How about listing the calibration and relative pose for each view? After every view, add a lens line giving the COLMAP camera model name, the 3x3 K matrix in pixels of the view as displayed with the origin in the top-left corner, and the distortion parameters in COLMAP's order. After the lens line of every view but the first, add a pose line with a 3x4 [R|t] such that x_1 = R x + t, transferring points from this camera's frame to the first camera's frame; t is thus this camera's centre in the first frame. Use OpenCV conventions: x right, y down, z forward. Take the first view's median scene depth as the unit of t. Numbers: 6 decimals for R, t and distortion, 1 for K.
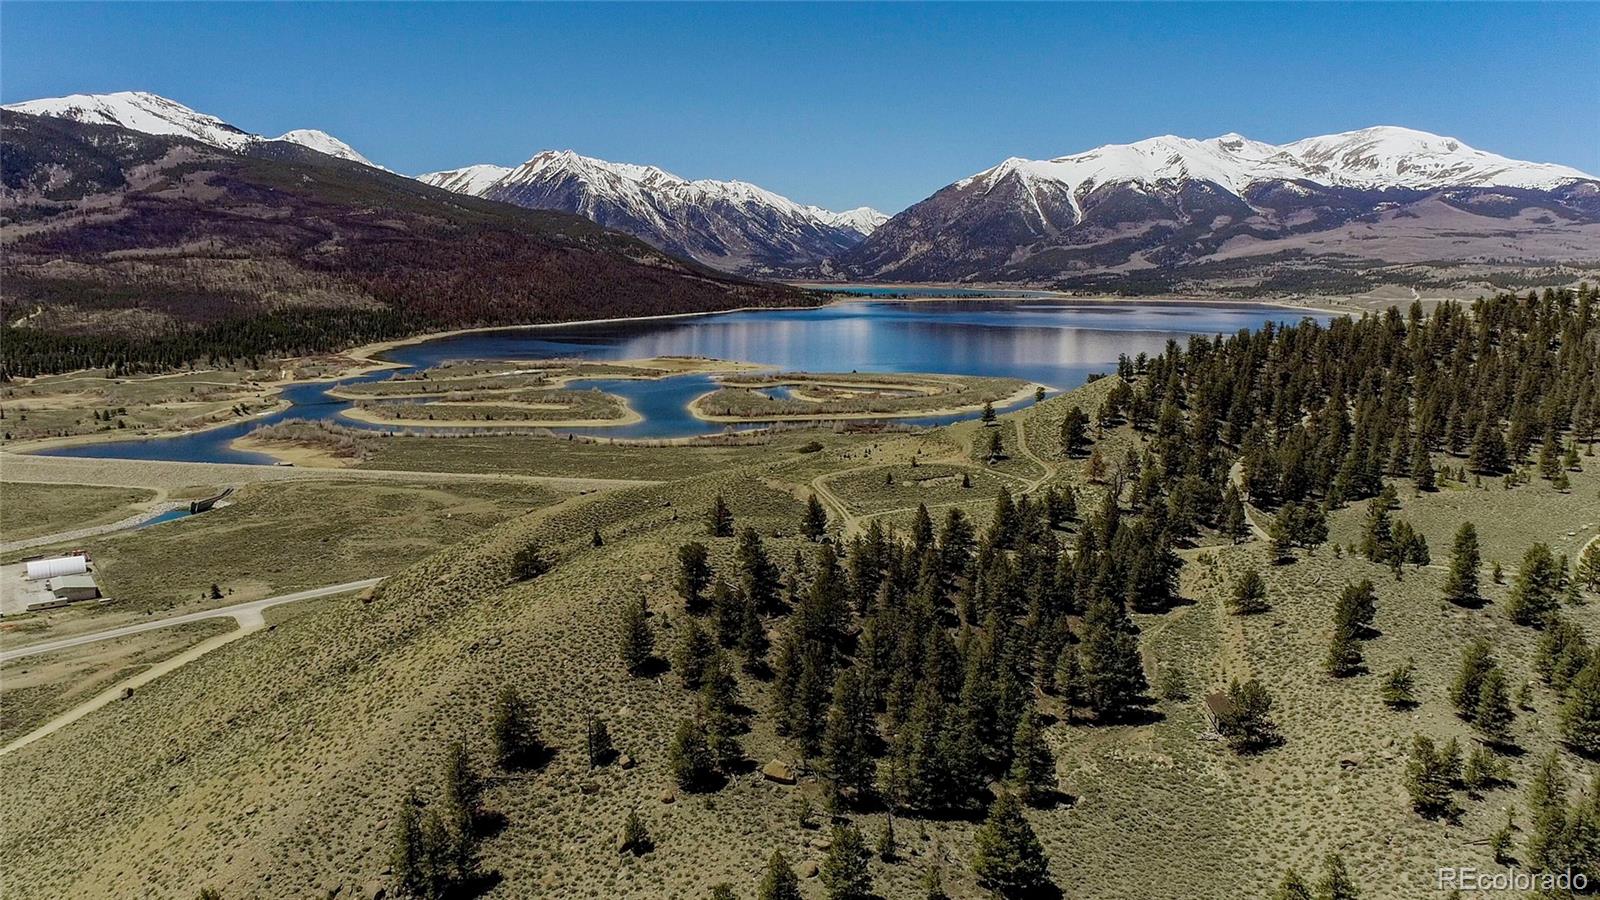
lens RADIAL K [[1127.7, 0, 797.0], [0, 1127.7, 452.9], [0, 0, 1]] dist [-0.015275, 0.006330]
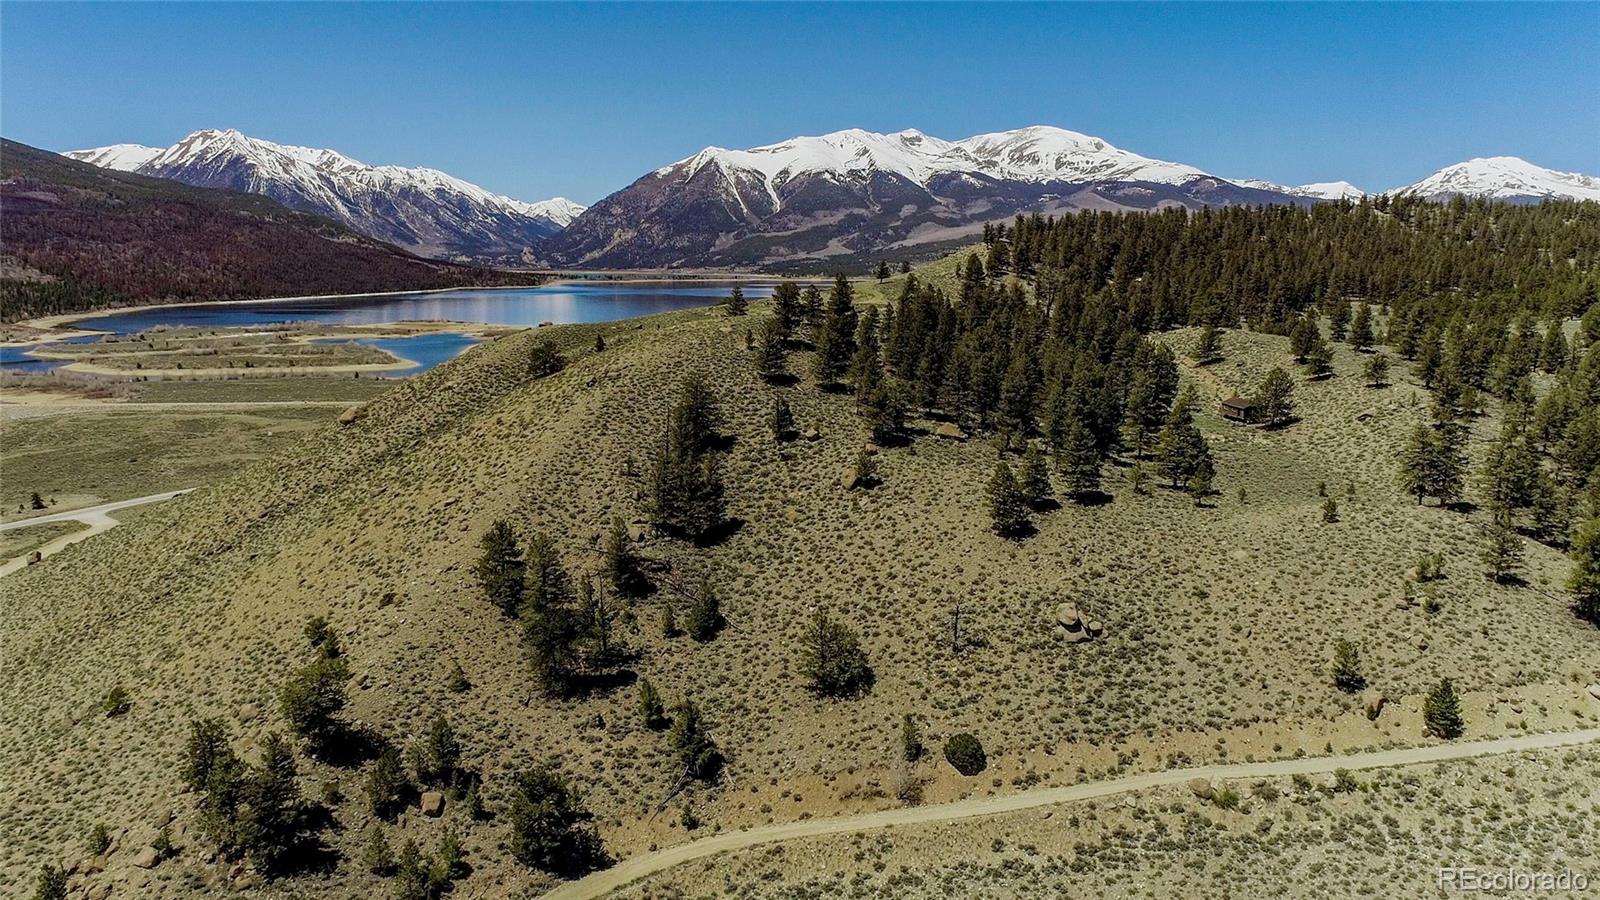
lens RADIAL K [[1127.7, 0, 797.0], [0, 1127.7, 452.9], [0, 0, 1]] dist [-0.015275, 0.006330]
pose [[0.964839, -0.047213, 0.258567, -0.017236], [0.045869, 0.998884, 0.011233, 0.010762], [-0.258809, 0.001022, 0.965928, -0.001460]]
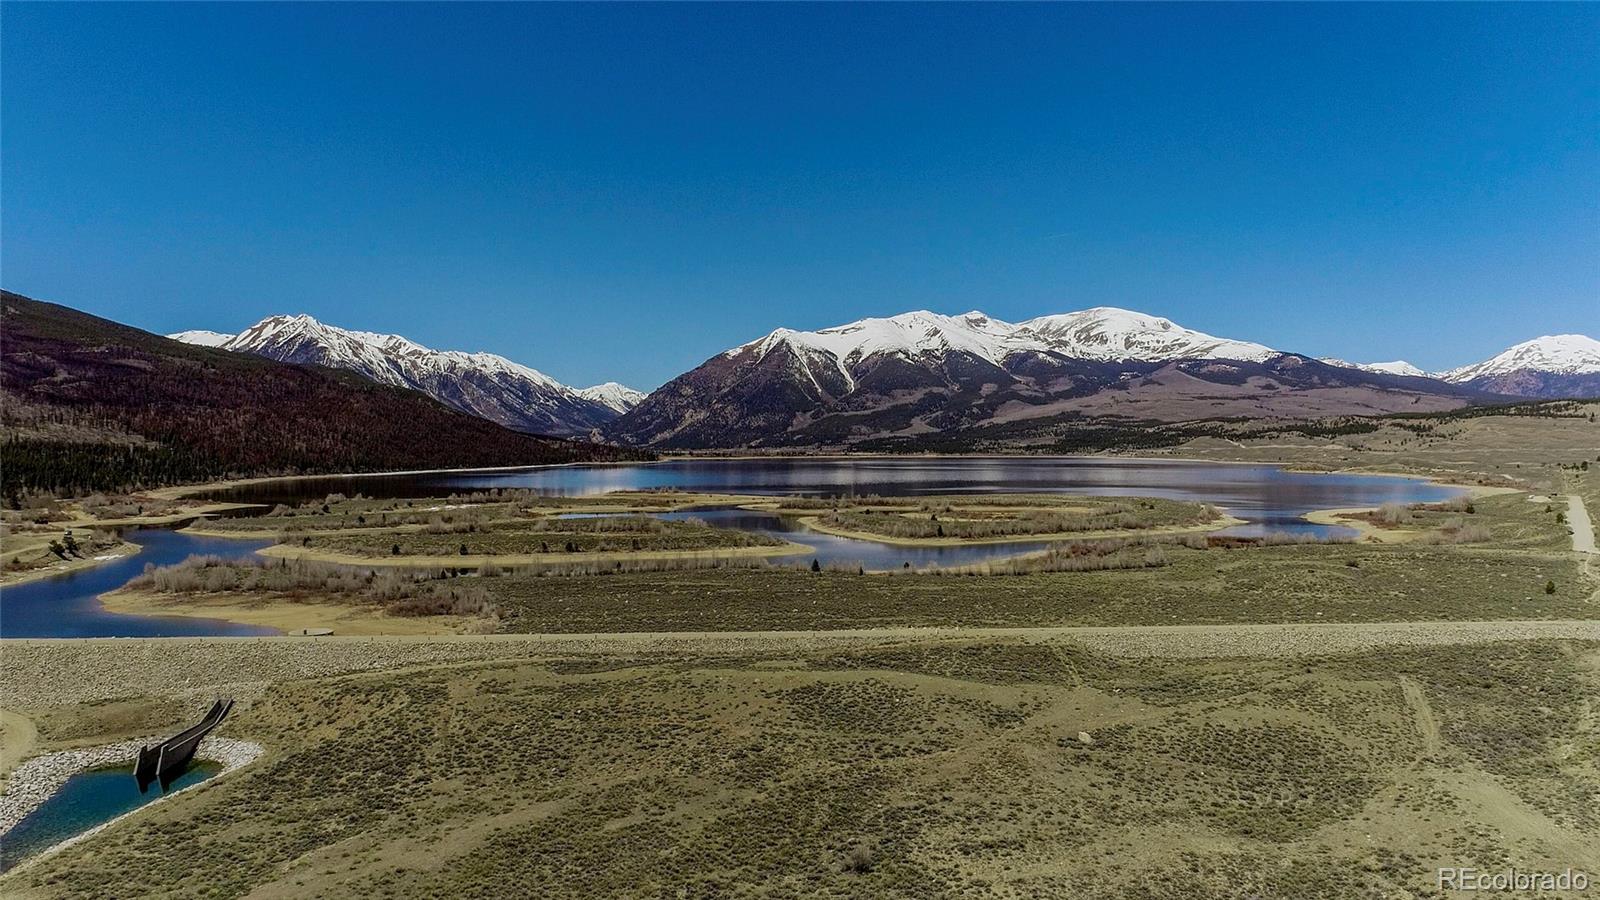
lens RADIAL K [[1127.7, 0, 797.0], [0, 1127.7, 452.9], [0, 0, 1]] dist [-0.015275, 0.006330]
pose [[0.971882, -0.009120, 0.235290, -0.062580], [0.045990, 0.987357, -0.151695, 0.002512], [-0.230931, 0.158250, 0.960014, 0.091346]]
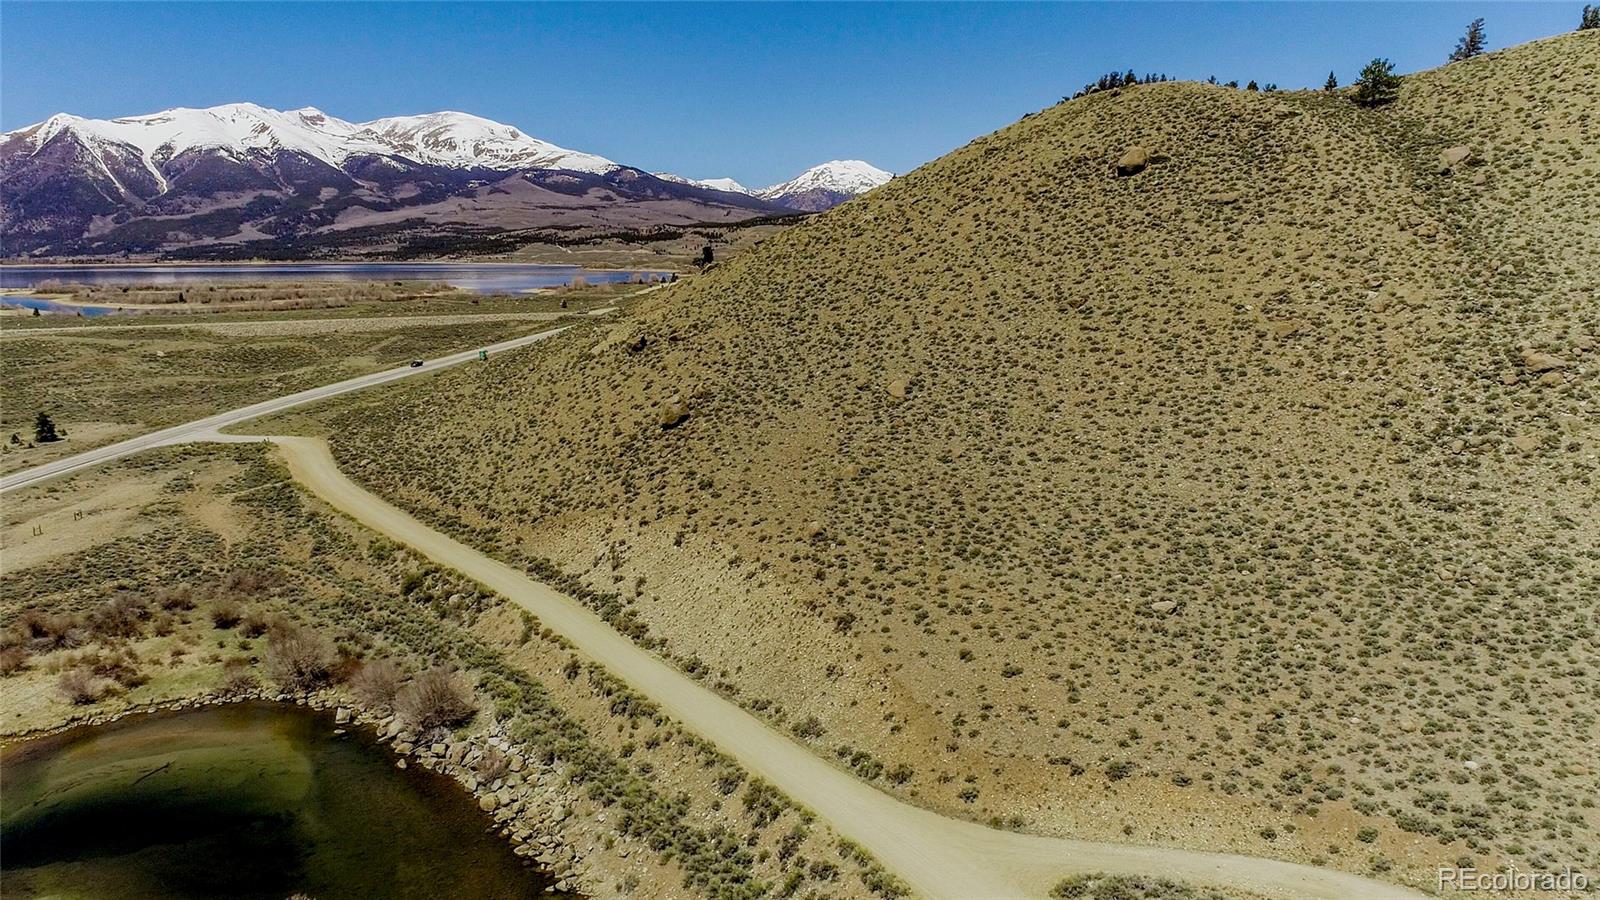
lens RADIAL K [[1127.7, 0, 797.0], [0, 1127.7, 452.9], [0, 0, 1]] dist [-0.015275, 0.006330]
pose [[0.708756, -0.129122, 0.693536, -0.065561], [0.122380, 0.990705, 0.059383, 0.015251], [-0.694758, 0.042787, 0.717970, 0.044227]]
